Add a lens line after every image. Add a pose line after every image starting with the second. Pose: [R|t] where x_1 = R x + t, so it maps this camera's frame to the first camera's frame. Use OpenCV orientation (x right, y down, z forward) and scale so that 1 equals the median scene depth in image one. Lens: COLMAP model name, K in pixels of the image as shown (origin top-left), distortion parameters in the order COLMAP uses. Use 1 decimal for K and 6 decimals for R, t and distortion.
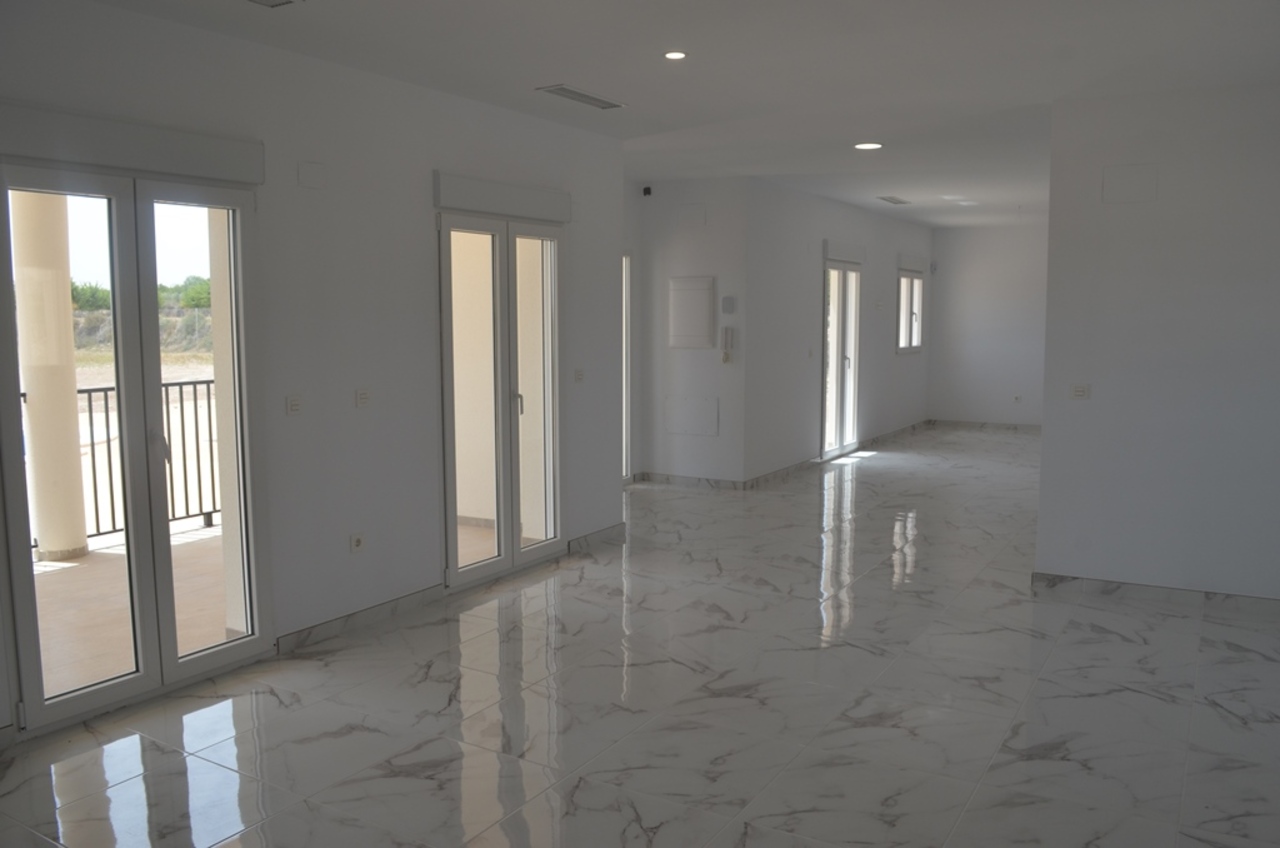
lens RADIAL K [[1008.0, 0, 634.6], [0, 1008.0, 427.0], [0, 0, 1]] dist [-0.084176, 0.008442]
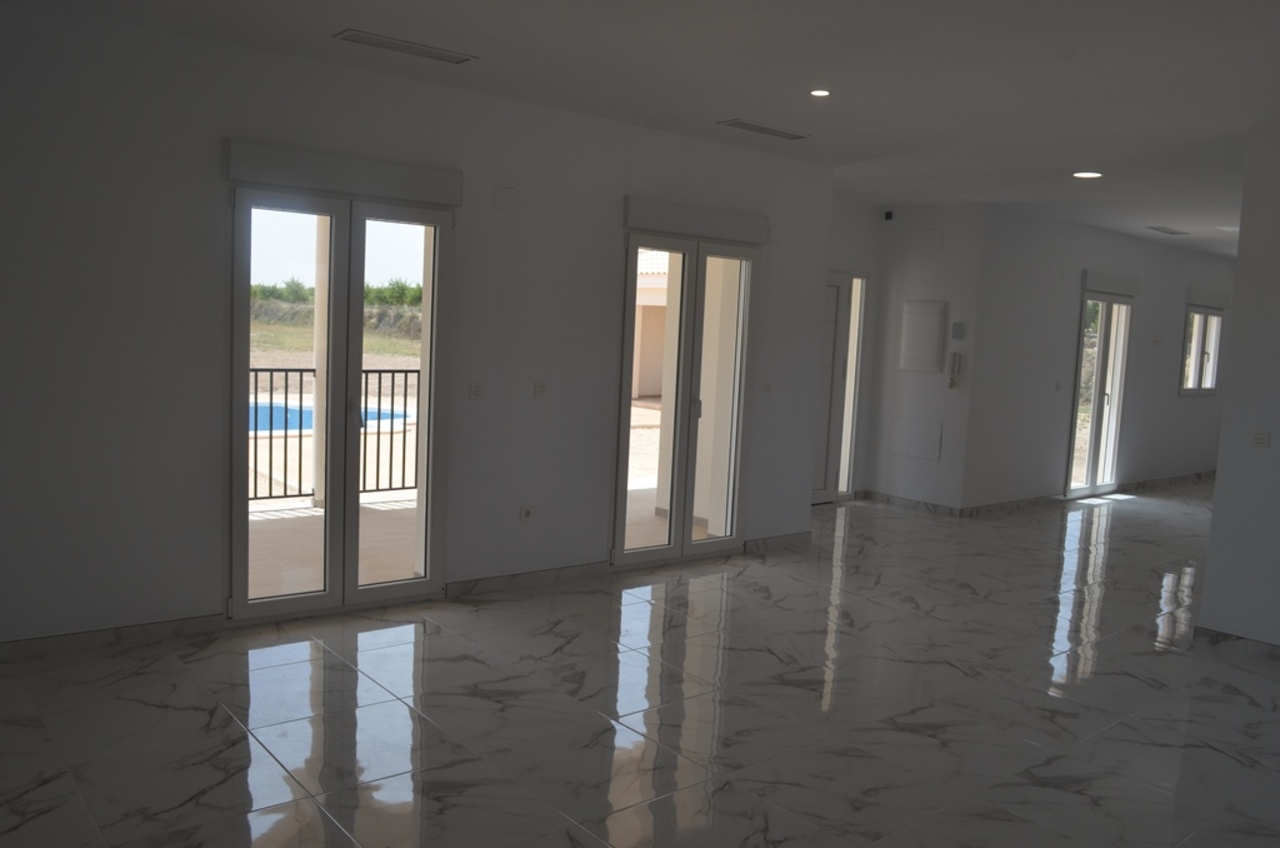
lens RADIAL K [[1008.0, 0, 634.6], [0, 1008.0, 427.0], [0, 0, 1]] dist [-0.084176, 0.008442]
pose [[0.941775, 0.081558, -0.326204, 0.188038], [-0.086962, 0.996210, -0.001993, 0.005841], [0.324805, 0.030244, 0.945297, -0.059814]]
